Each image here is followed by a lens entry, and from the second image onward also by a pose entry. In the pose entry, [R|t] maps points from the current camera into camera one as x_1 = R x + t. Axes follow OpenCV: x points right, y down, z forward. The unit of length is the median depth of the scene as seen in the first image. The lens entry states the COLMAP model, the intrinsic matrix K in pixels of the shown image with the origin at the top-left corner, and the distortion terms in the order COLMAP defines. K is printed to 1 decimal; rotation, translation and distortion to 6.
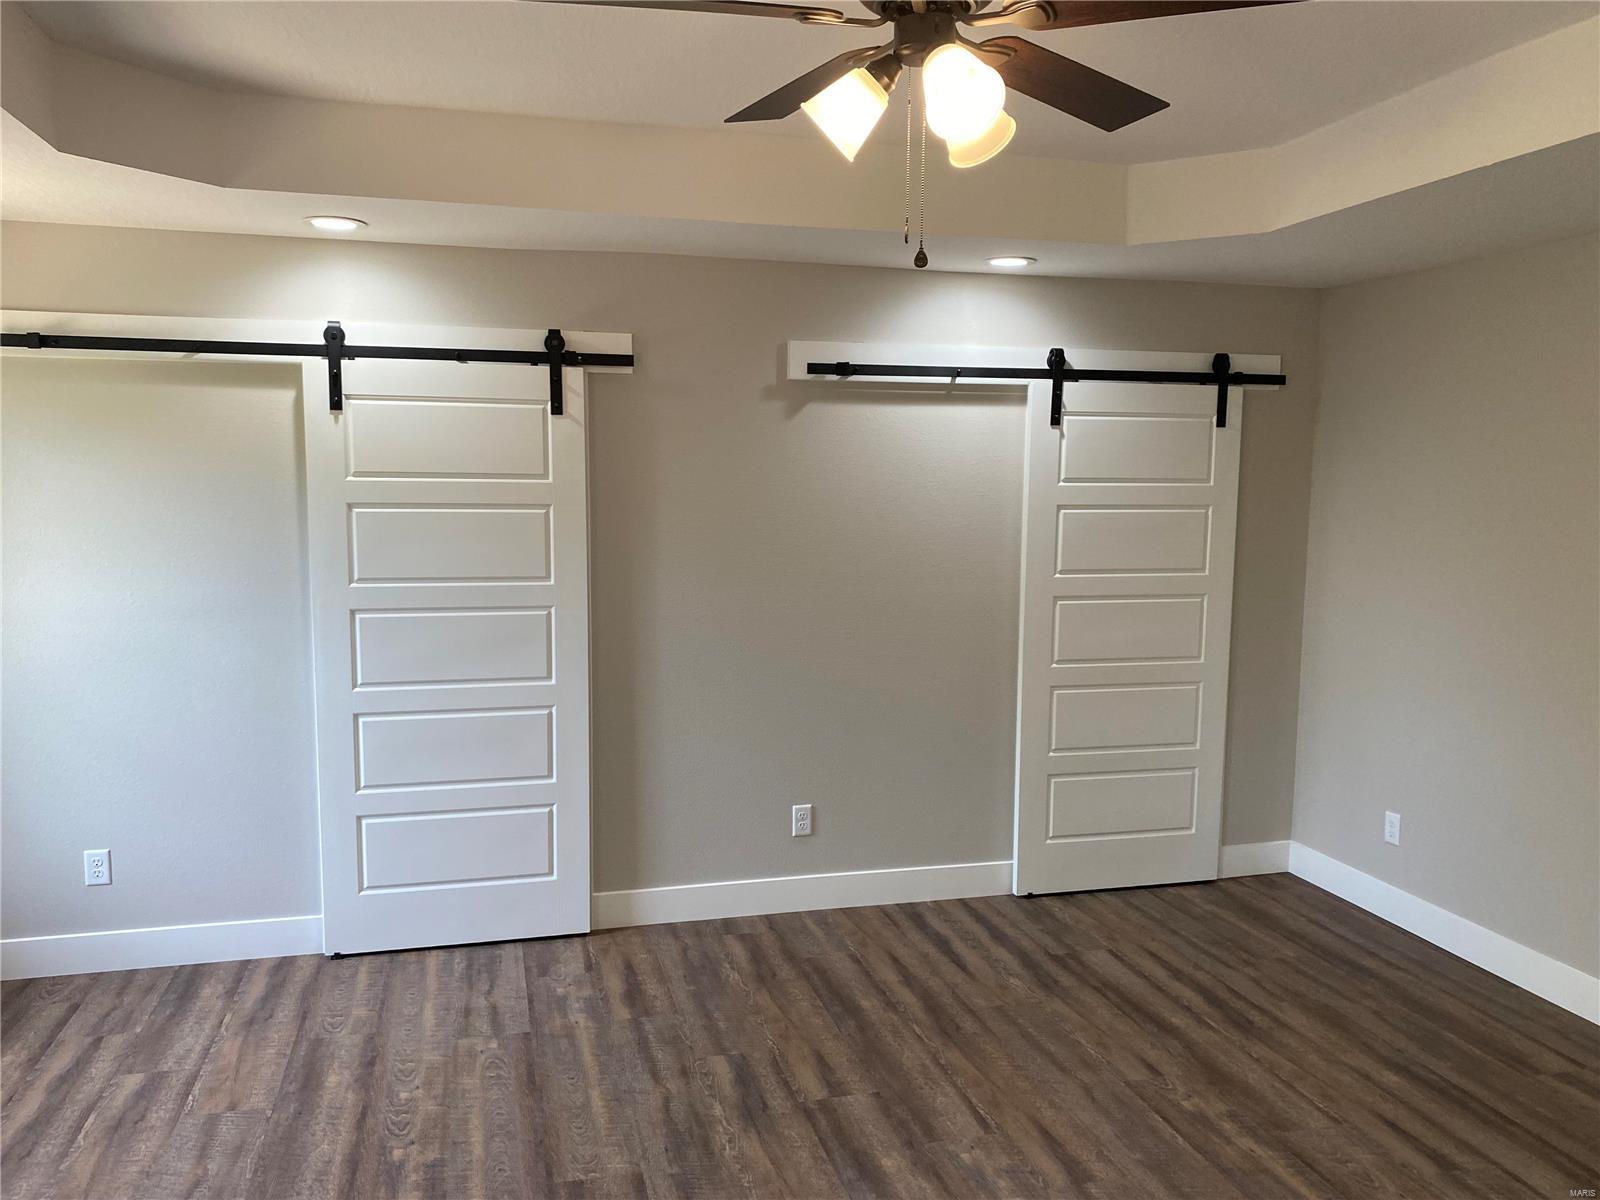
lens RADIAL K [[1240.0, 0, 774.5], [0, 1240.0, 597.6], [0, 0, 1]] dist [0.028973, -0.012219]
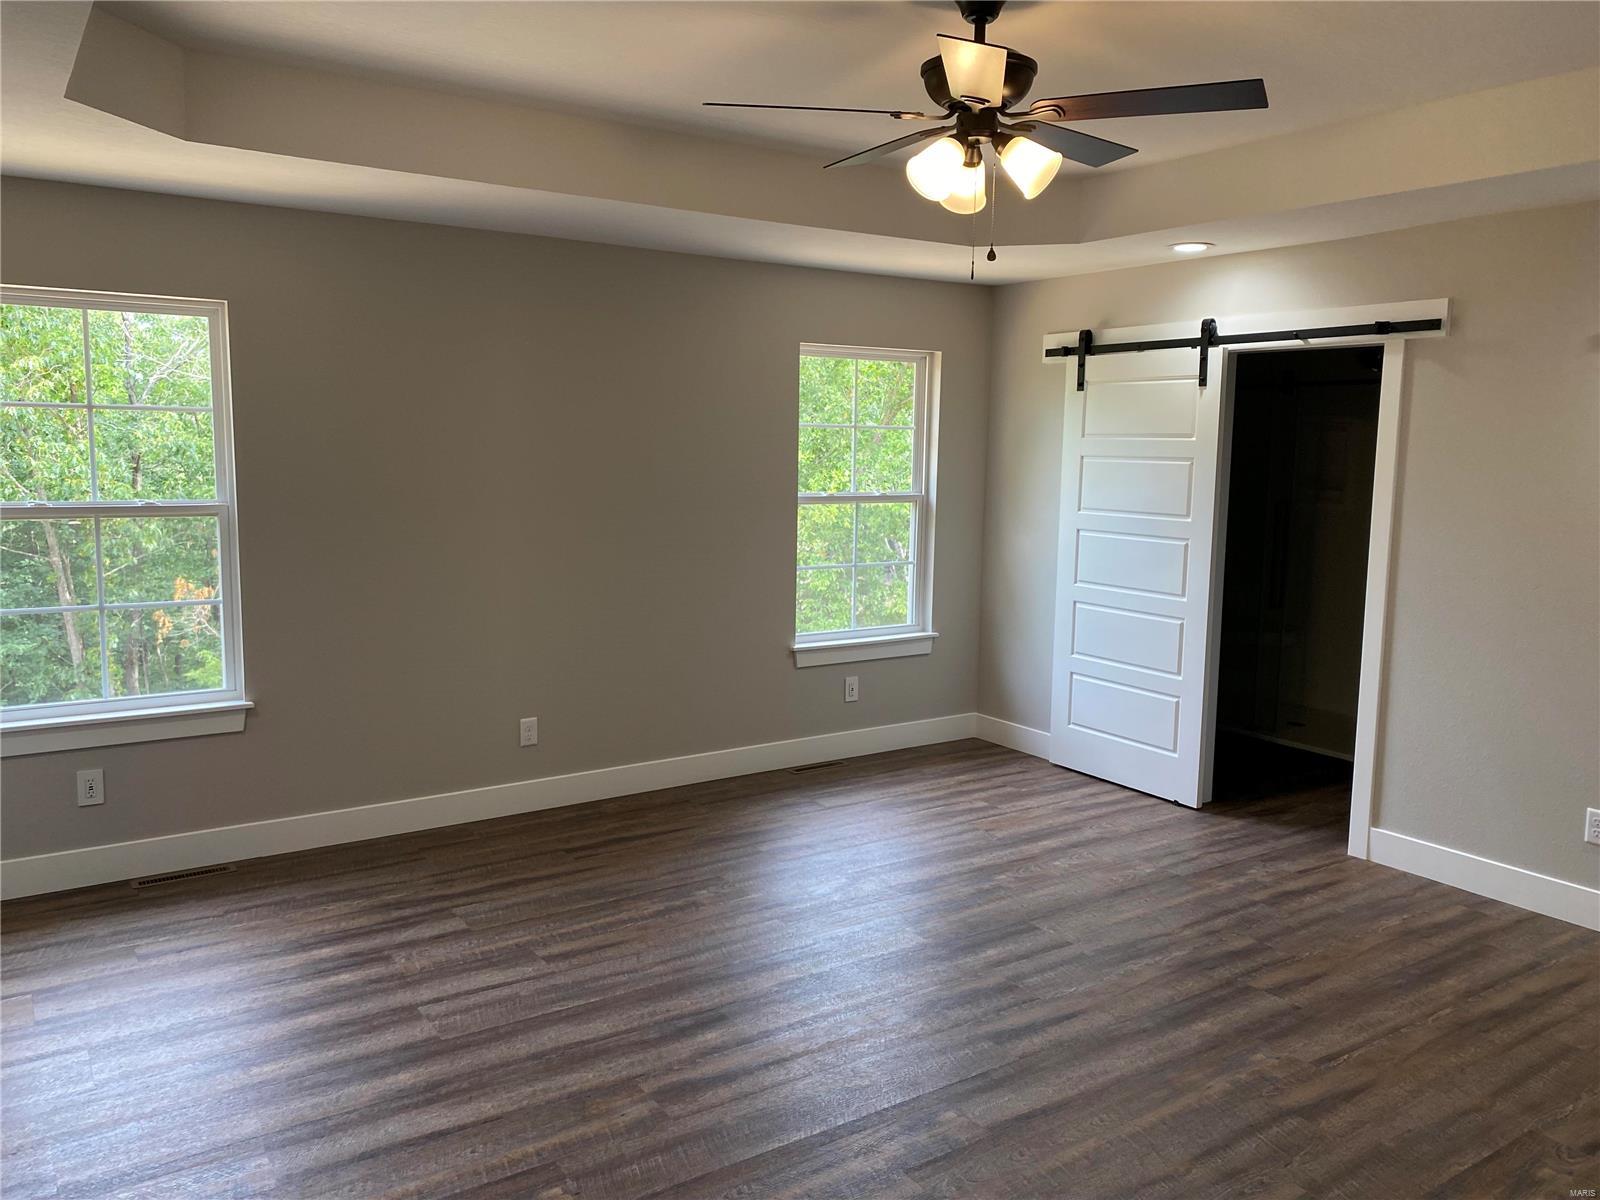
lens RADIAL K [[1240.0, 0, 774.5], [0, 1240.0, 597.6], [0, 0, 1]] dist [0.028973, -0.012219]
pose [[0.313367, 0.118963, -0.942151, 0.869327], [-0.099732, 0.990759, 0.091929, -0.007841], [0.944381, 0.065155, 0.322335, 0.188087]]
